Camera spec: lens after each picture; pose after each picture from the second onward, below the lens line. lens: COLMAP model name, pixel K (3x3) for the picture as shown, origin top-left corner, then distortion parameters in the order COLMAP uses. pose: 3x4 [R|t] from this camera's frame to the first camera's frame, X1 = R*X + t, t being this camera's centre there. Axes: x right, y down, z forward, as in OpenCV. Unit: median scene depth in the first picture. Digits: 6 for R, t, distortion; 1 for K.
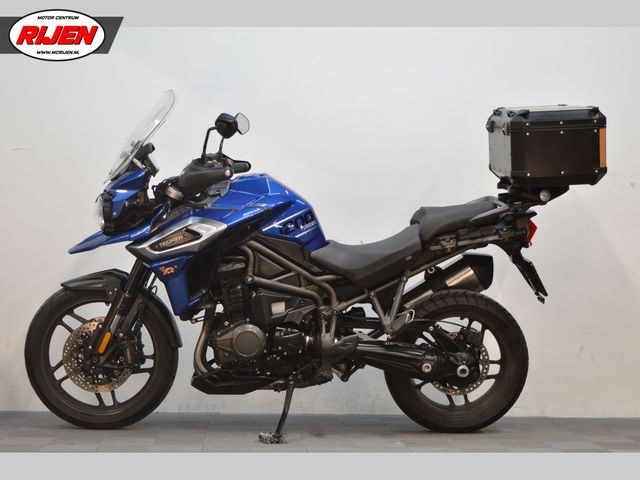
lens RADIAL K [[1164.9, 0, 320.0], [0, 1164.9, 240.0], [0, 0, 1]] dist [0.029978, 0.035850]
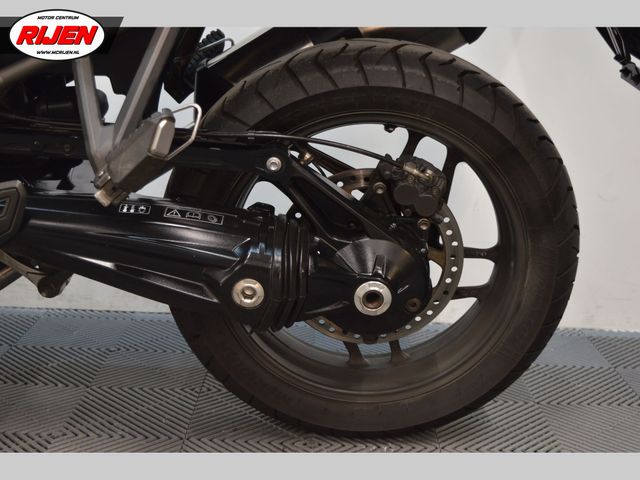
lens RADIAL K [[852.6, 0, 320.0], [0, 852.6, 240.0], [0, 0, 1]] dist [-0.001346, -0.018210]
pose [[0.997250, 0.033991, -0.065855, 0.122918], [-0.016887, 0.969462, 0.244659, 0.039896], [0.072160, -0.242875, 0.967370, 0.775936]]
